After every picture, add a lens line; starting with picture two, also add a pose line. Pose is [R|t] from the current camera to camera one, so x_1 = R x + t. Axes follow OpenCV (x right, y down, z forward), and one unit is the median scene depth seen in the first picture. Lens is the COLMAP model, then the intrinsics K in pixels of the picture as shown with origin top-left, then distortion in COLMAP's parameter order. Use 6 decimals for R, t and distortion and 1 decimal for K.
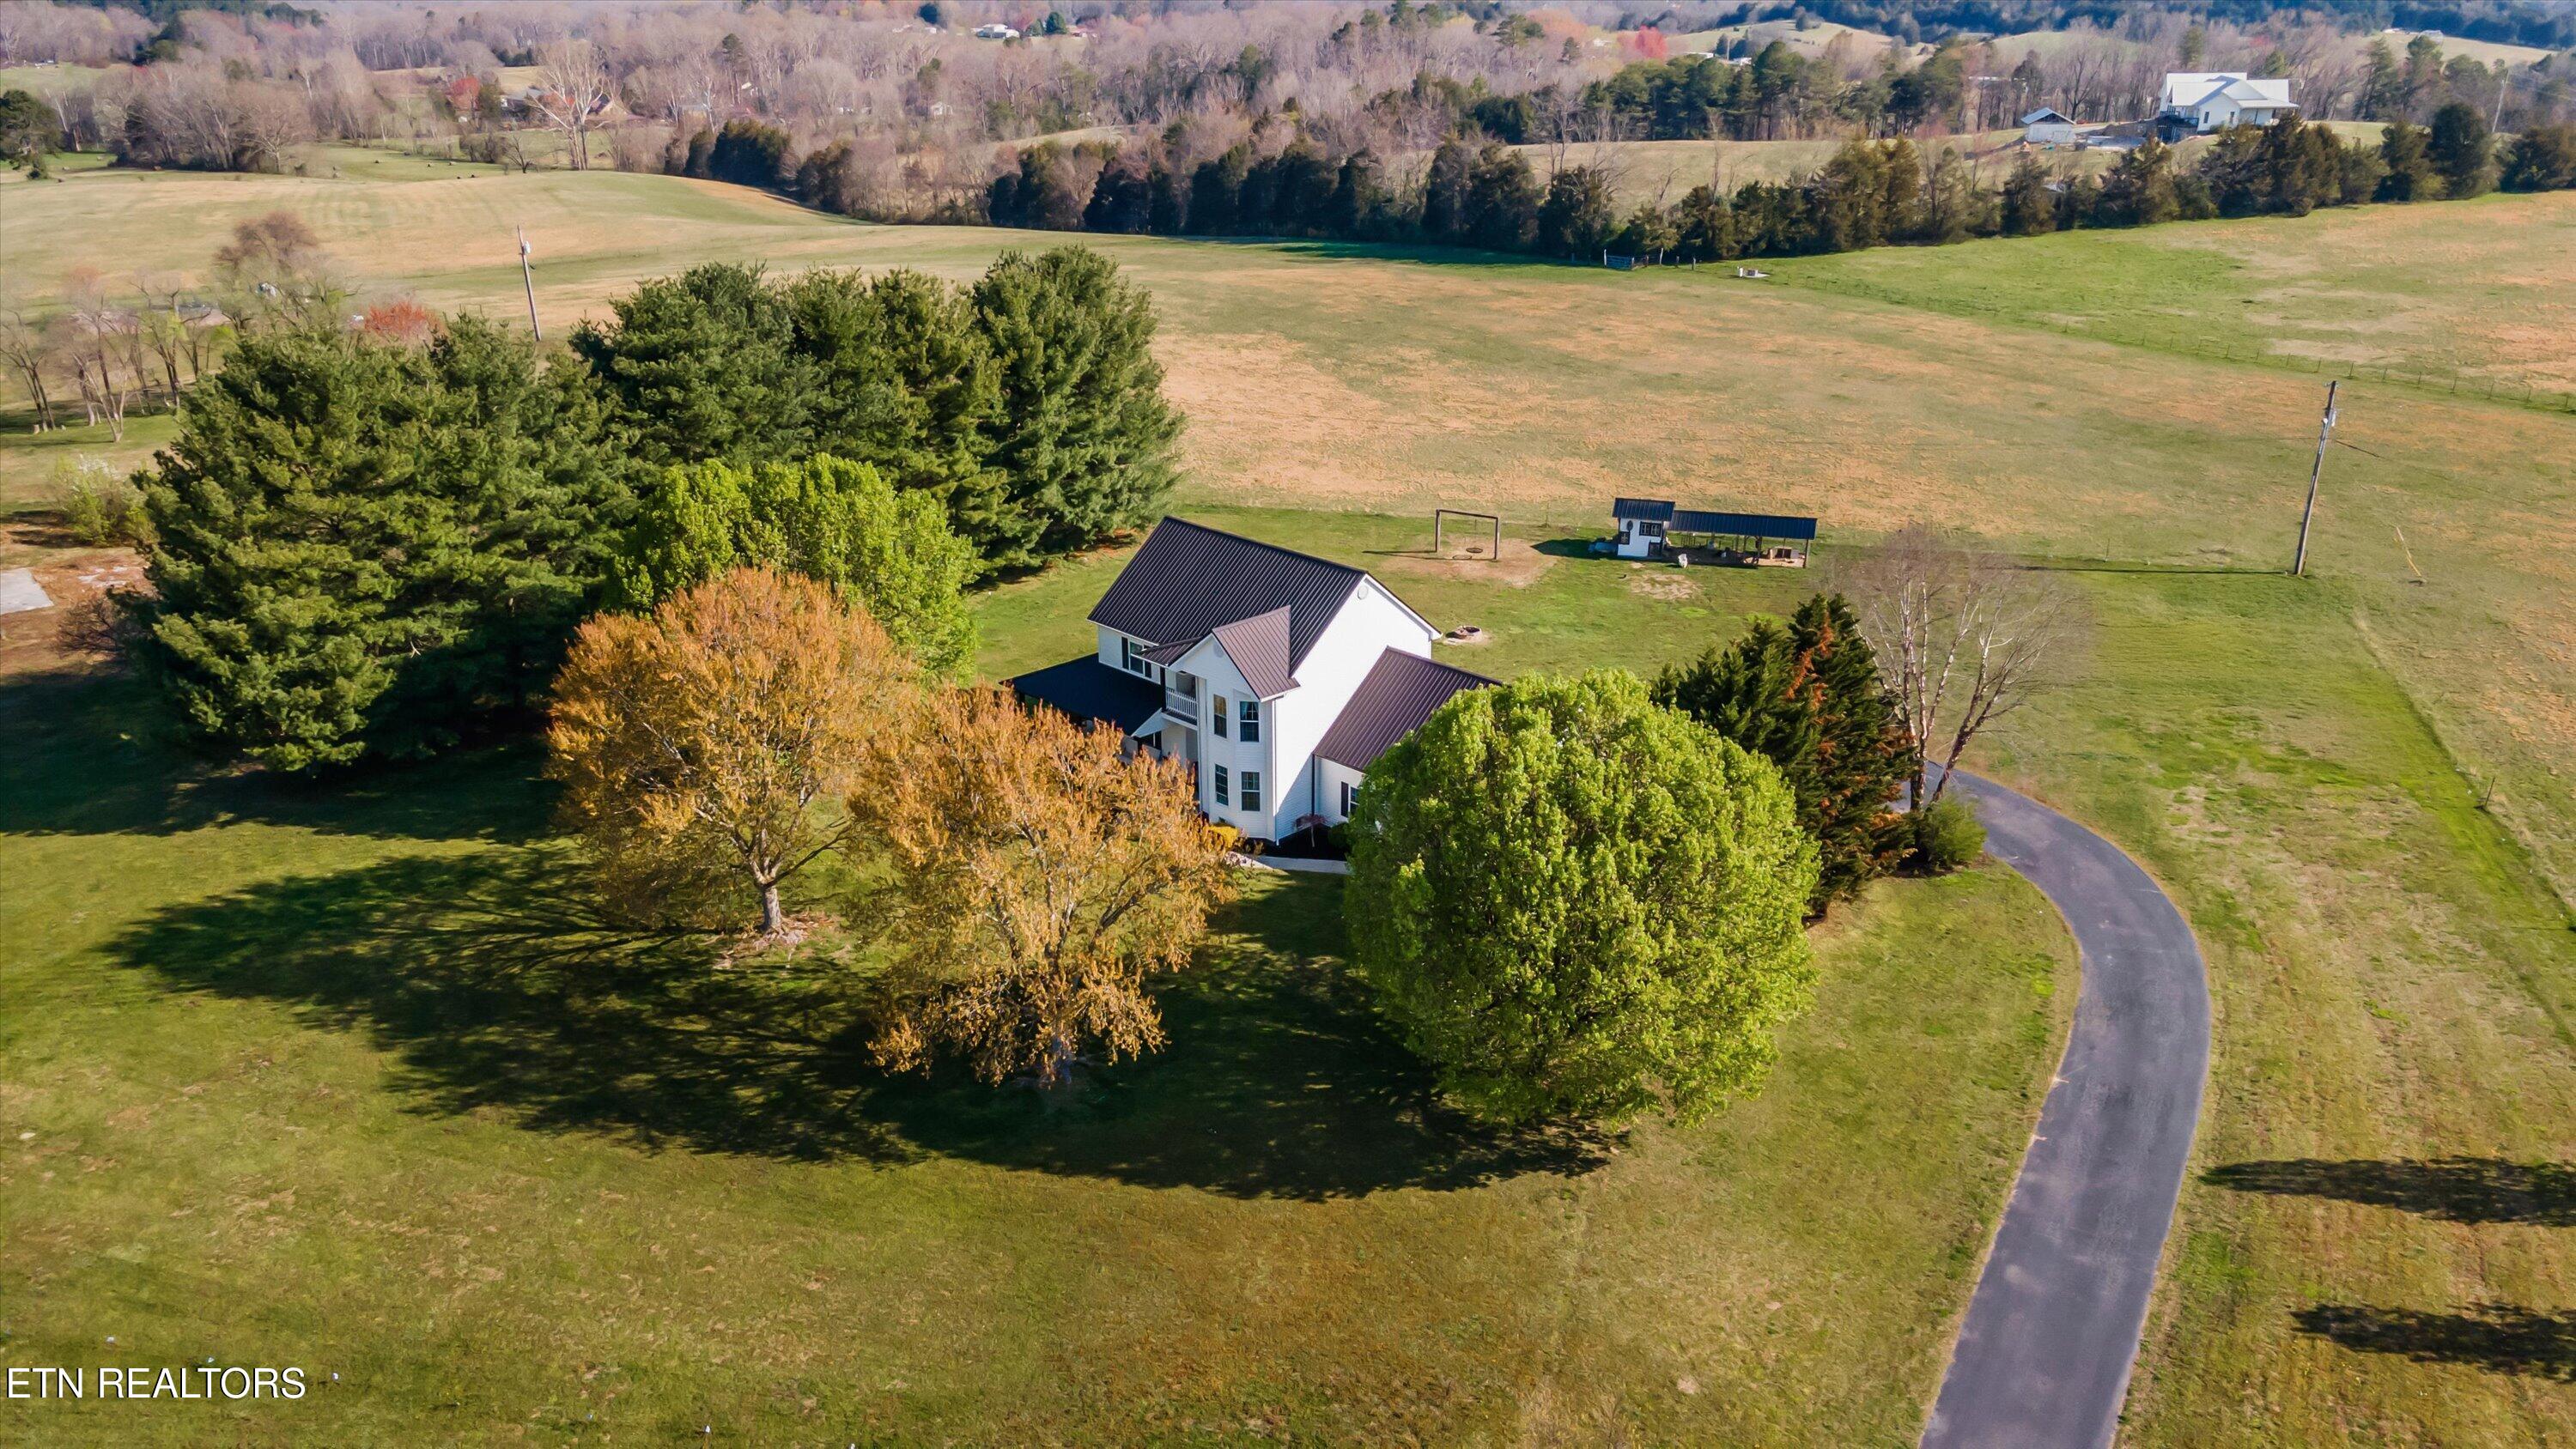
lens RADIAL K [[1926.9, 0, 1295.2], [0, 1926.9, 722.0], [0, 0, 1]] dist [-0.002407, 0.117555]
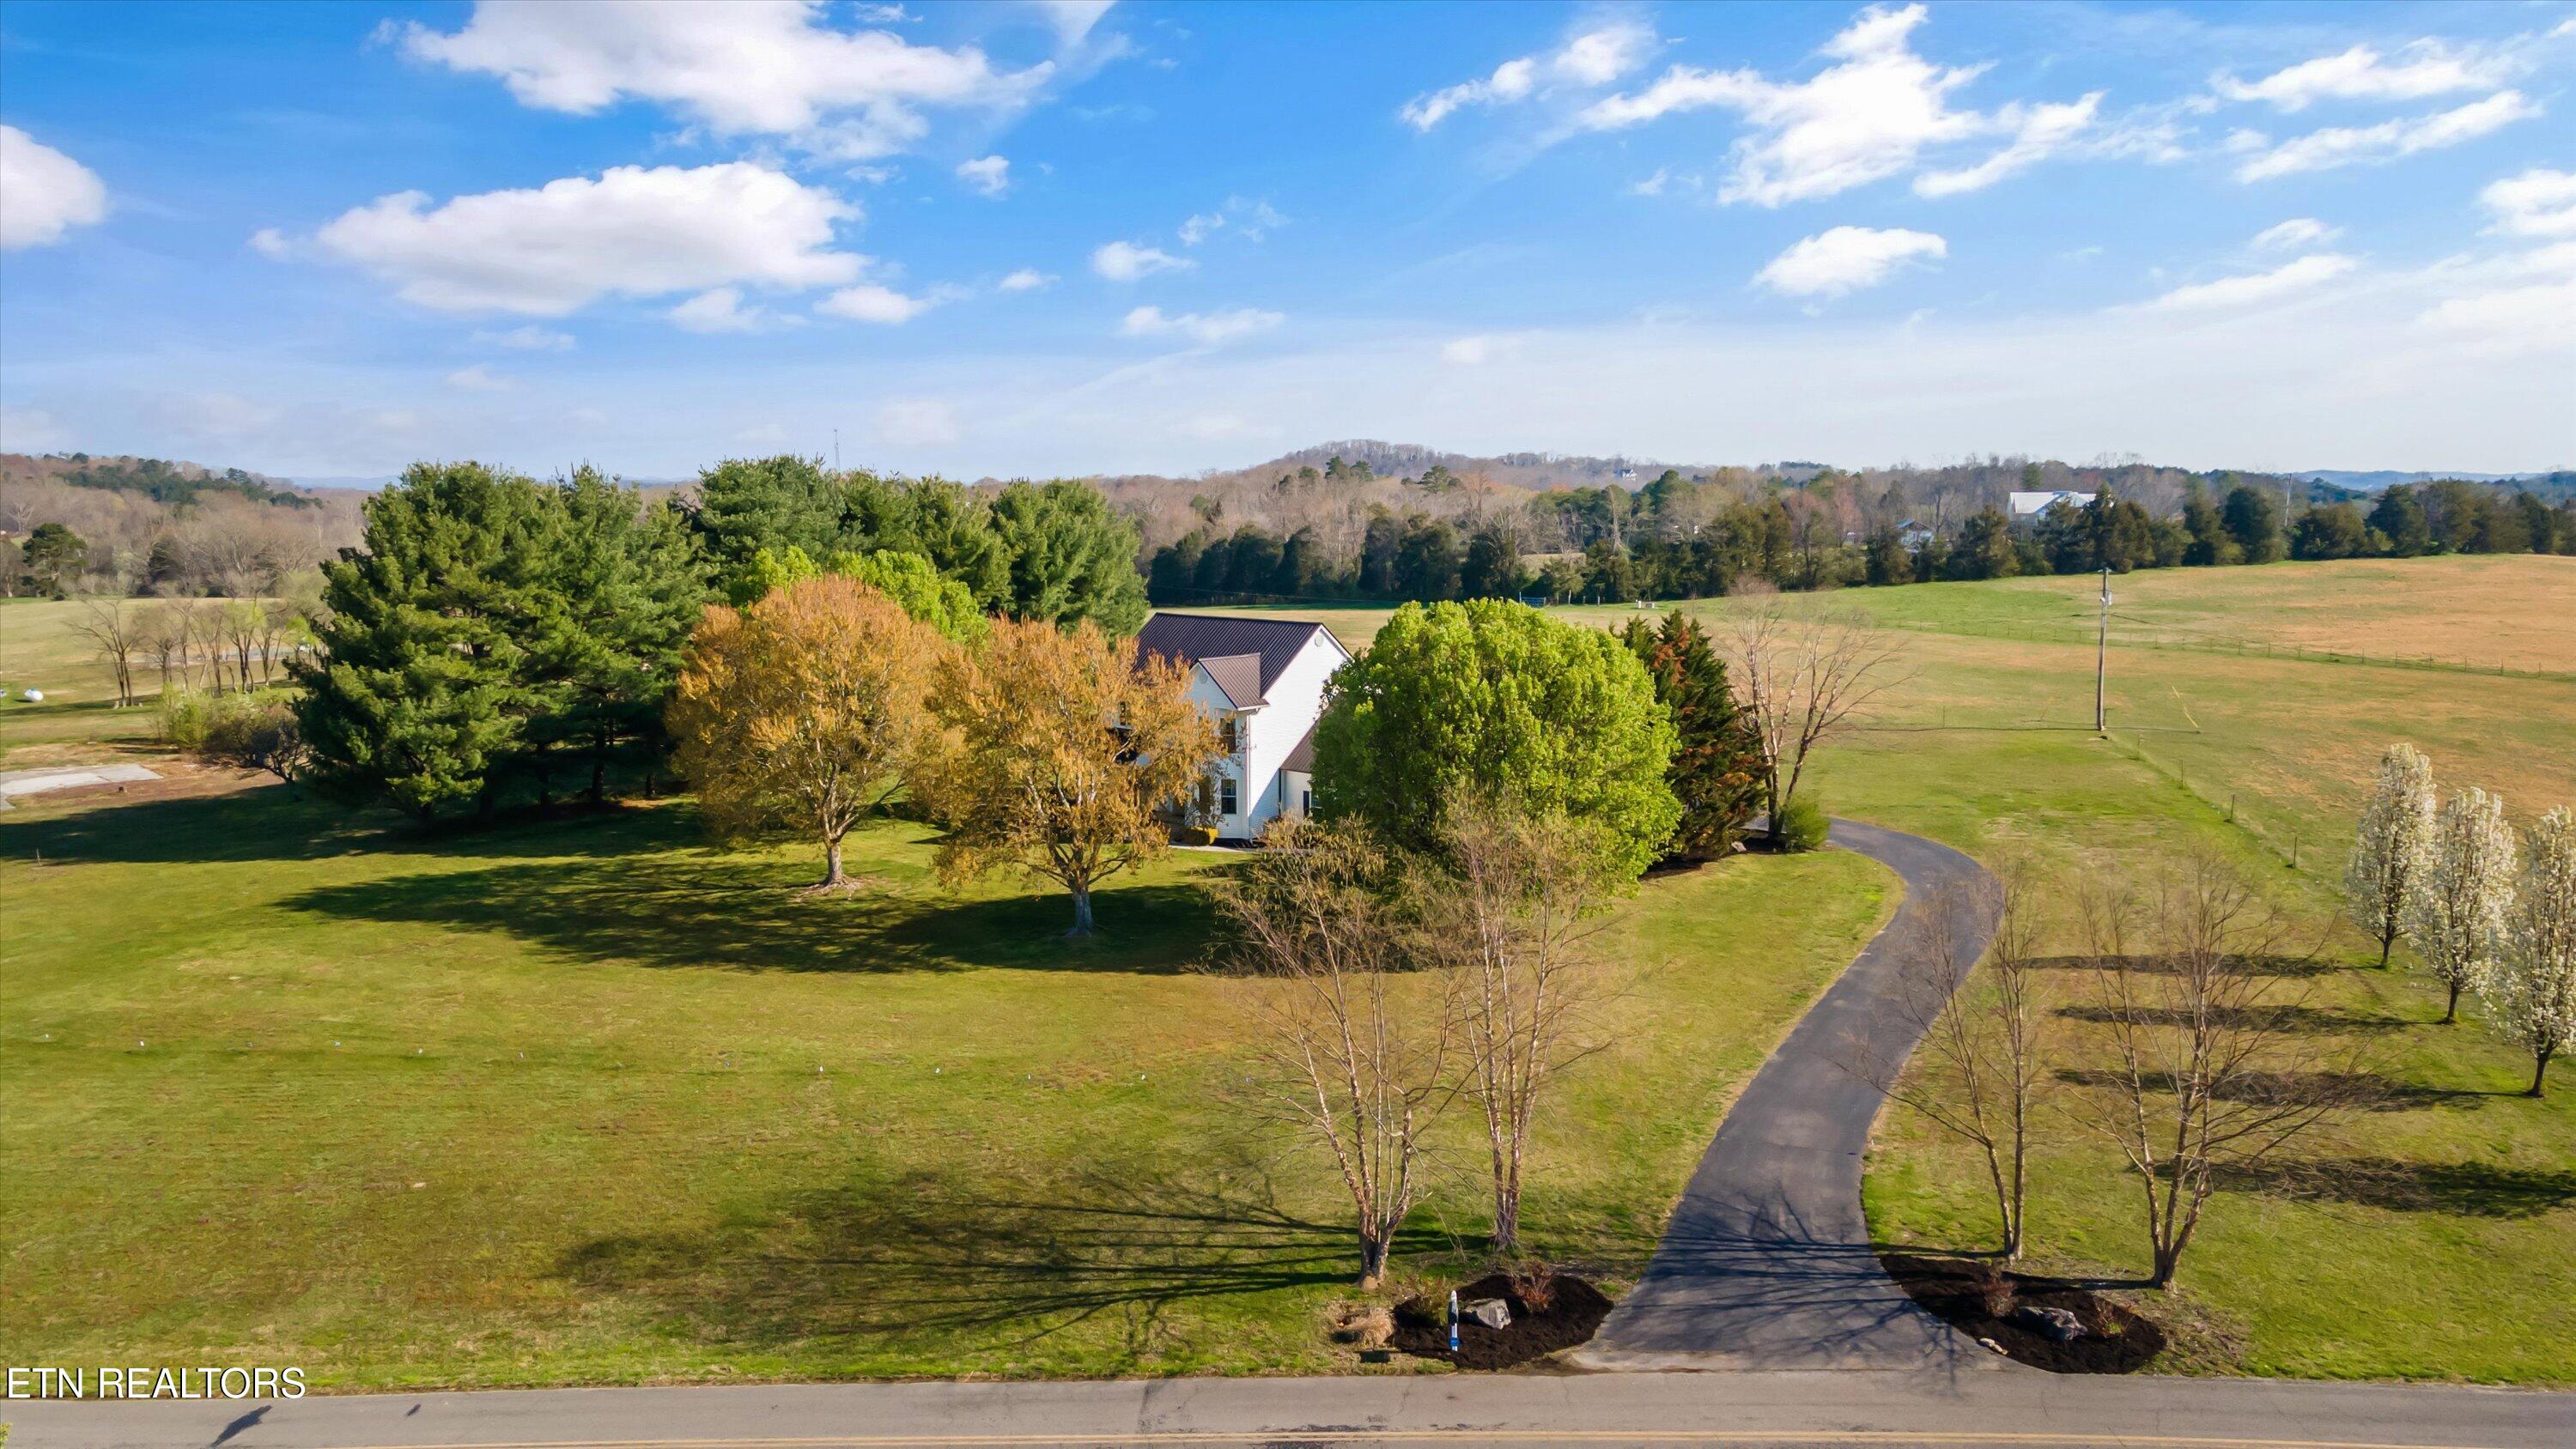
lens RADIAL K [[1892.0, 0, 1288.0], [0, 1892.0, 724.5], [0, 0, 1]] dist [0.045699, -0.001267]
pose [[0.999625, -0.000967, 0.027371, -0.016675], [0.007383, 0.971895, -0.235297, 0.246811], [-0.026374, 0.235411, 0.971538, -0.157010]]
